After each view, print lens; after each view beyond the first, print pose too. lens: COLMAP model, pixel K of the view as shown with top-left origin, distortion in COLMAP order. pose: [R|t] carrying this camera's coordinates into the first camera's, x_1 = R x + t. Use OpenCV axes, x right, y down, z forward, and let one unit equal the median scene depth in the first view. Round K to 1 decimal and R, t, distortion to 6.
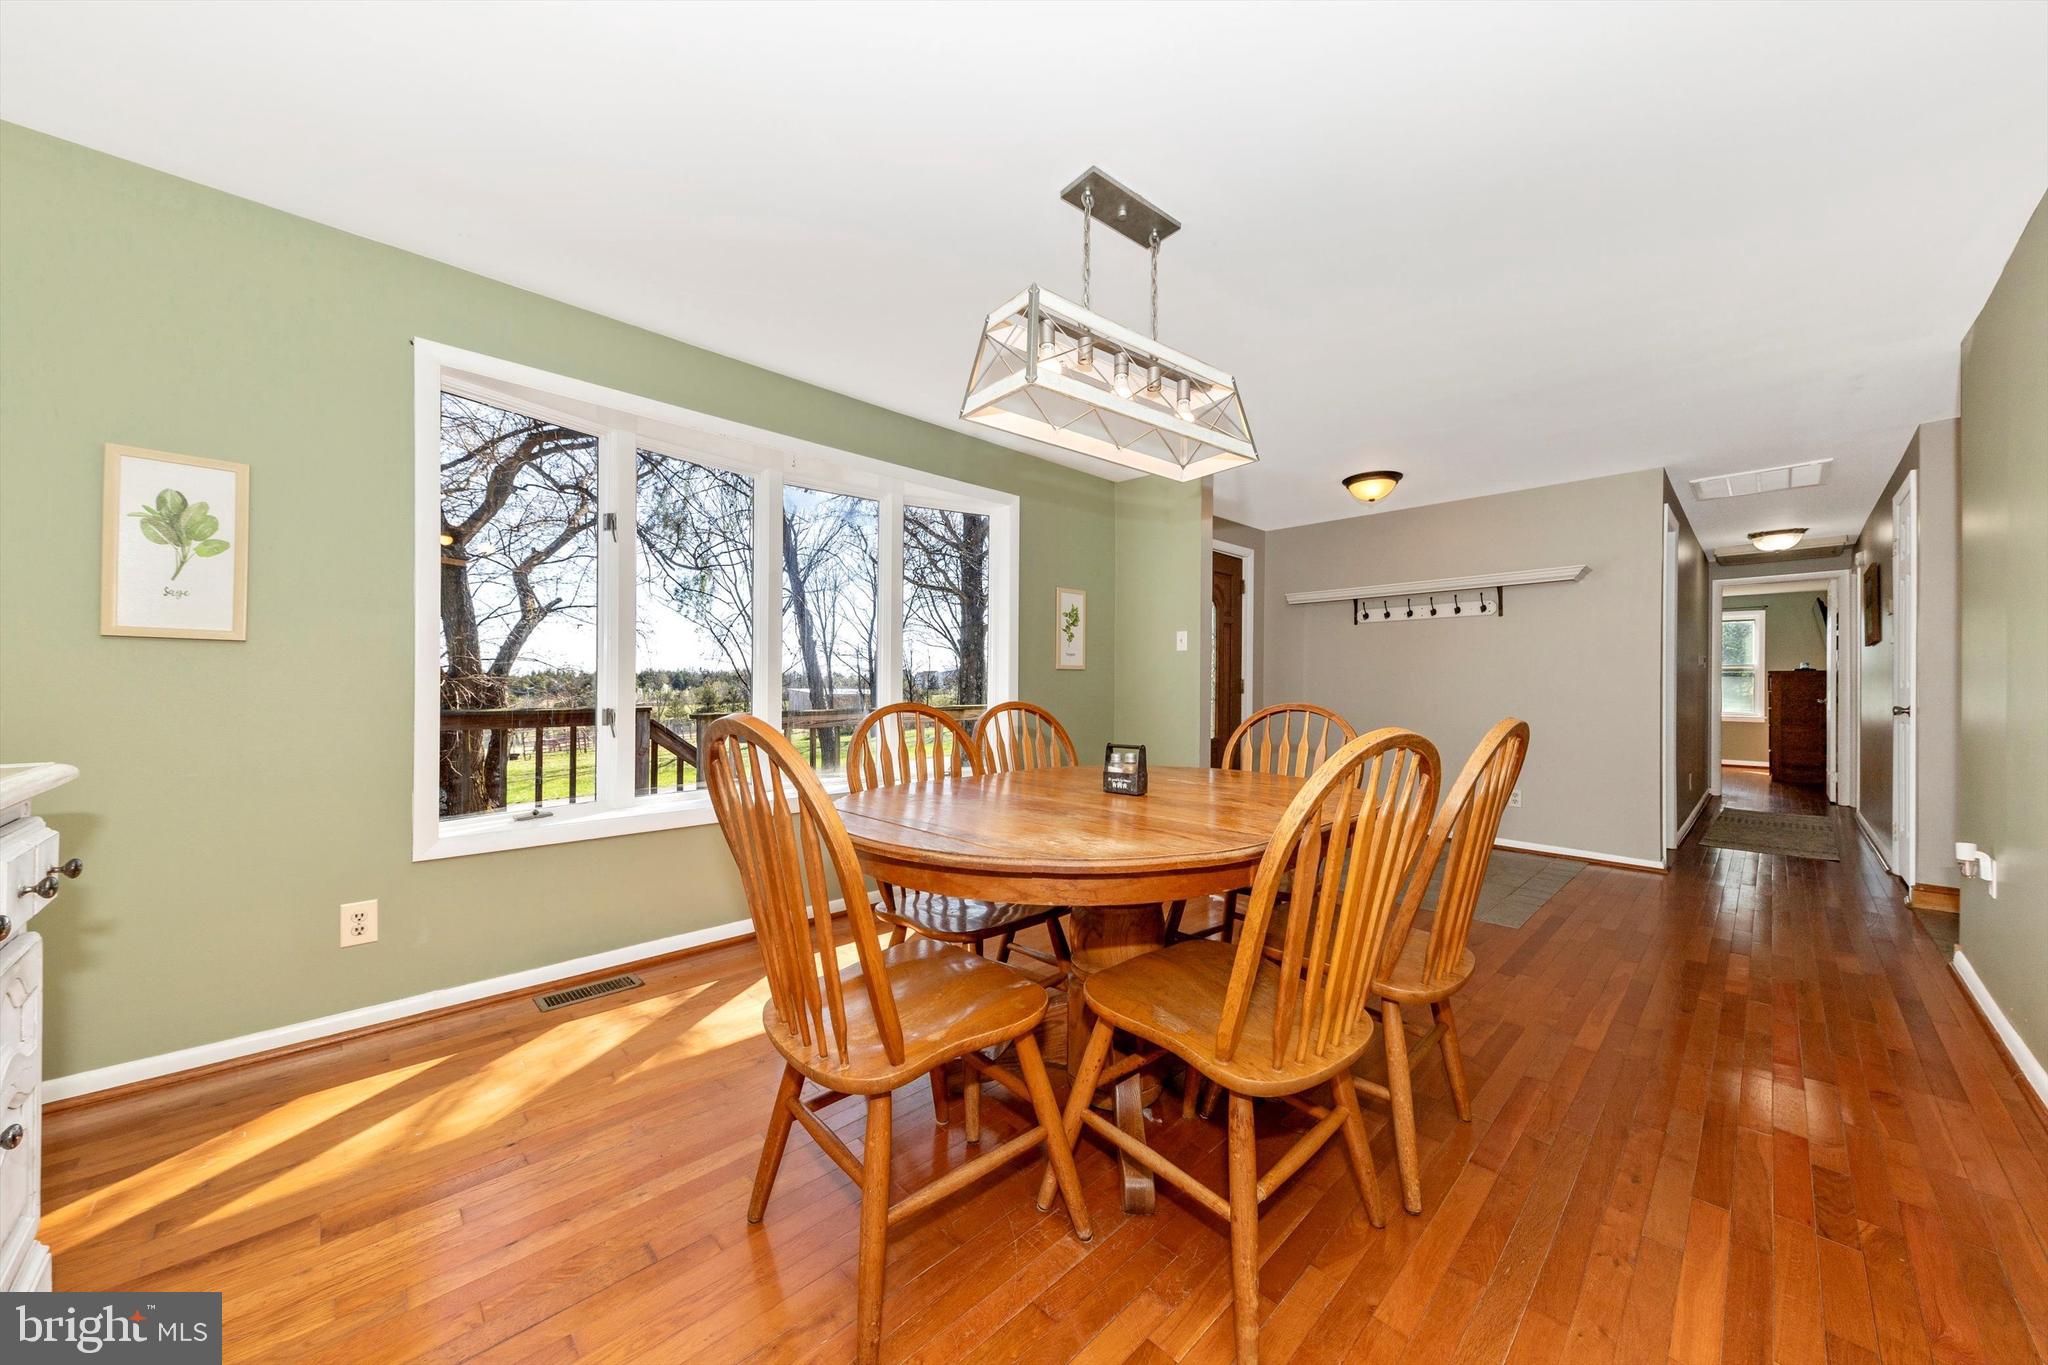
lens RADIAL K [[735.0, 0, 1027.2], [0, 735.0, 685.3], [0, 0, 1]] dist [-0.001120, -0.000090]
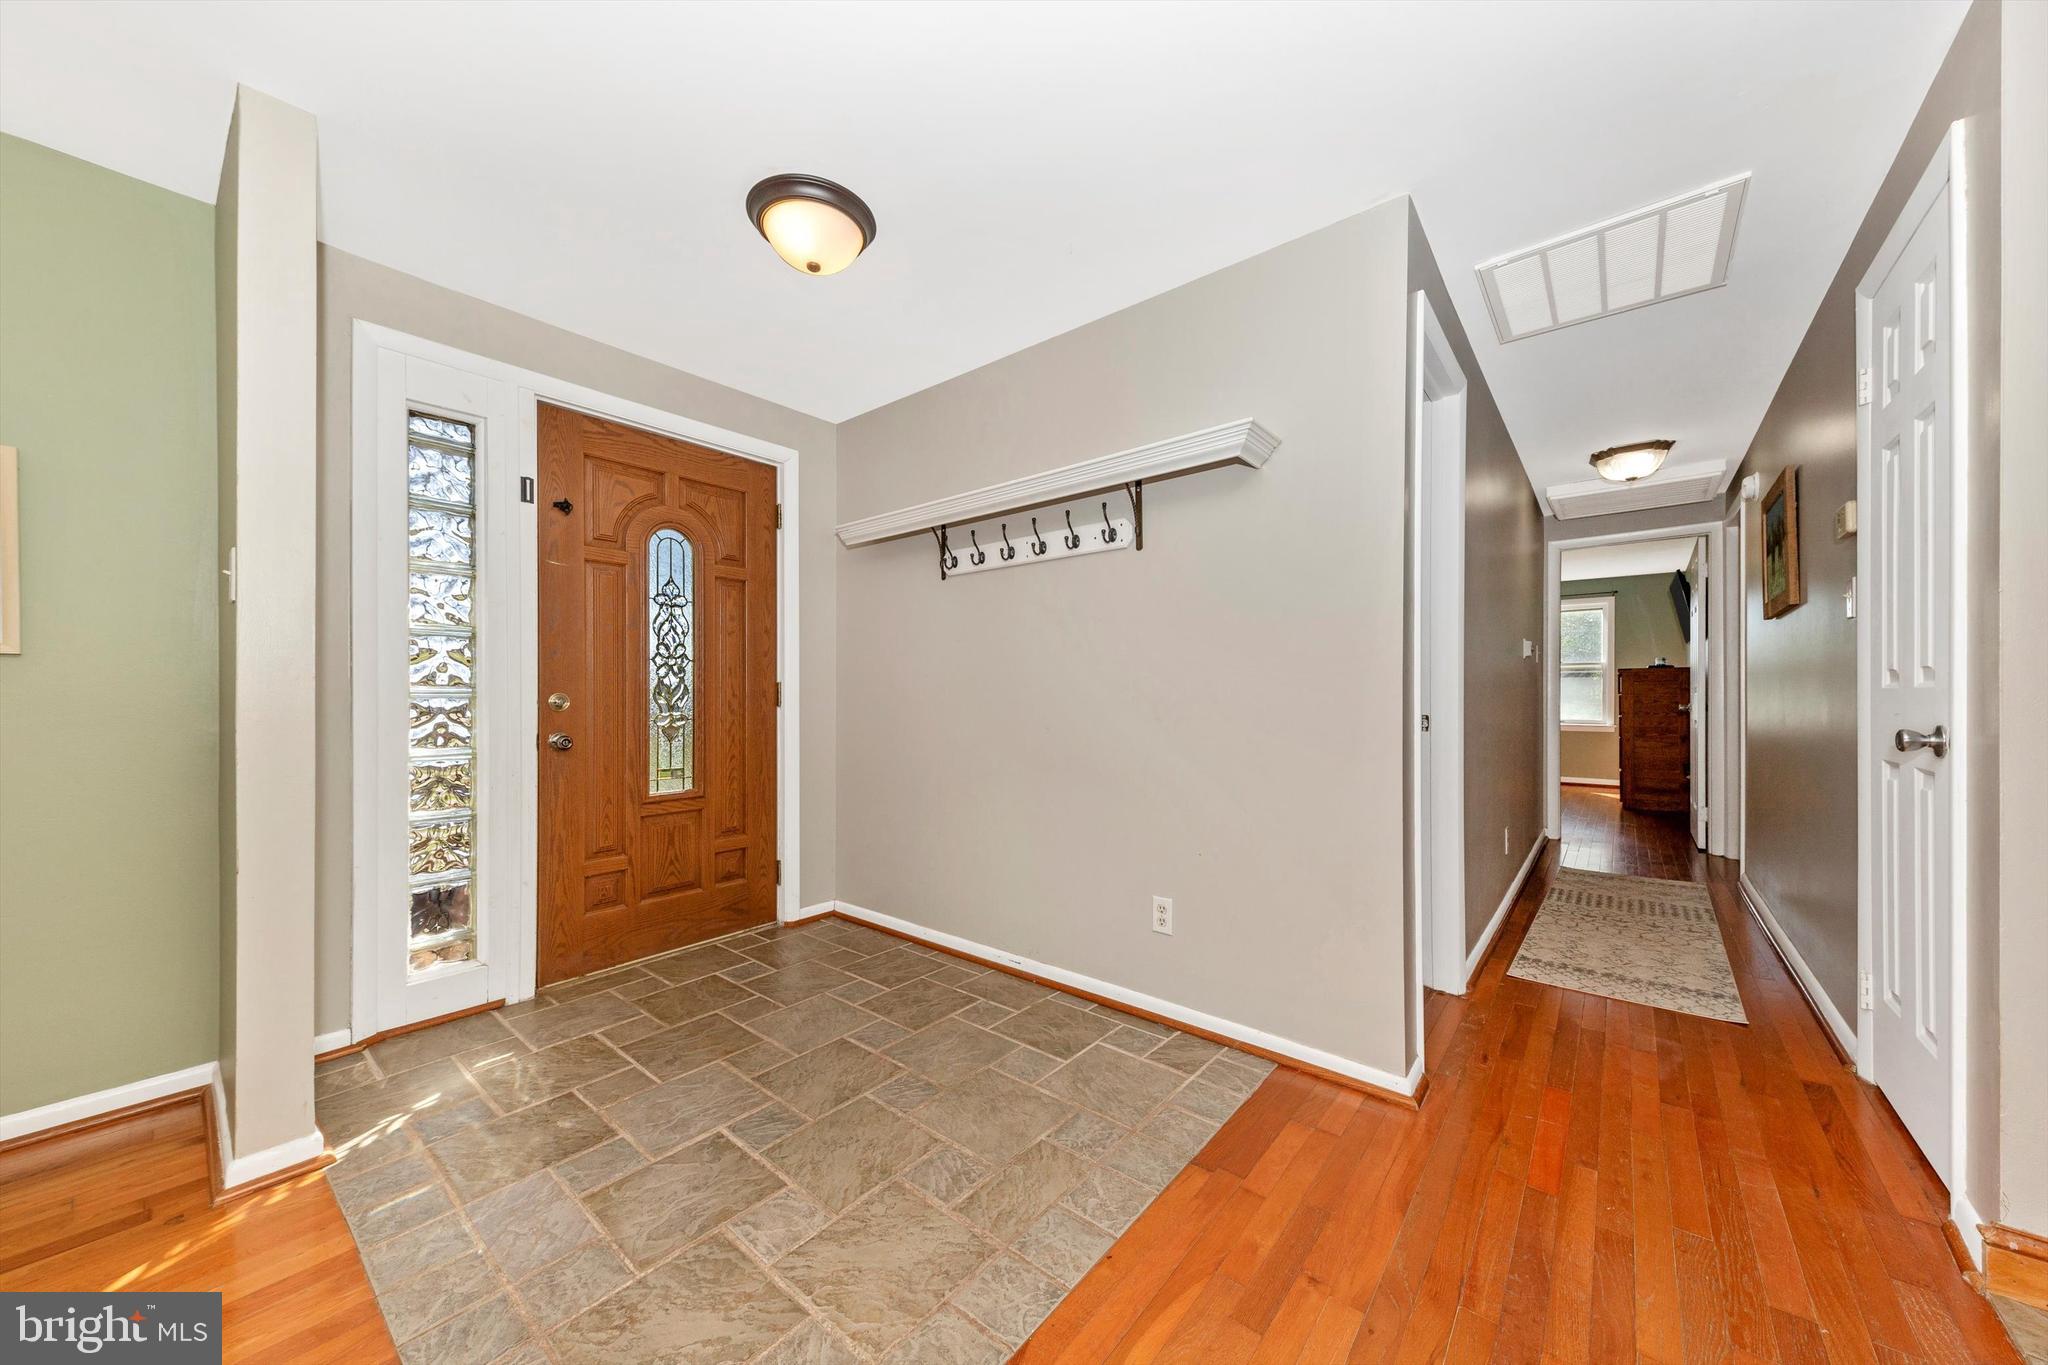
lens RADIAL K [[718.0, 0, 1015.5], [0, 718.0, 691.7], [0, 0, 1]] dist [-0.010061, -0.000230]
pose [[0.995936, -0.005017, 0.089923, 0.360193], [0.004983, 0.999987, 0.000606, 0.002448], [-0.089925, -0.000155, 0.995949, 0.360013]]
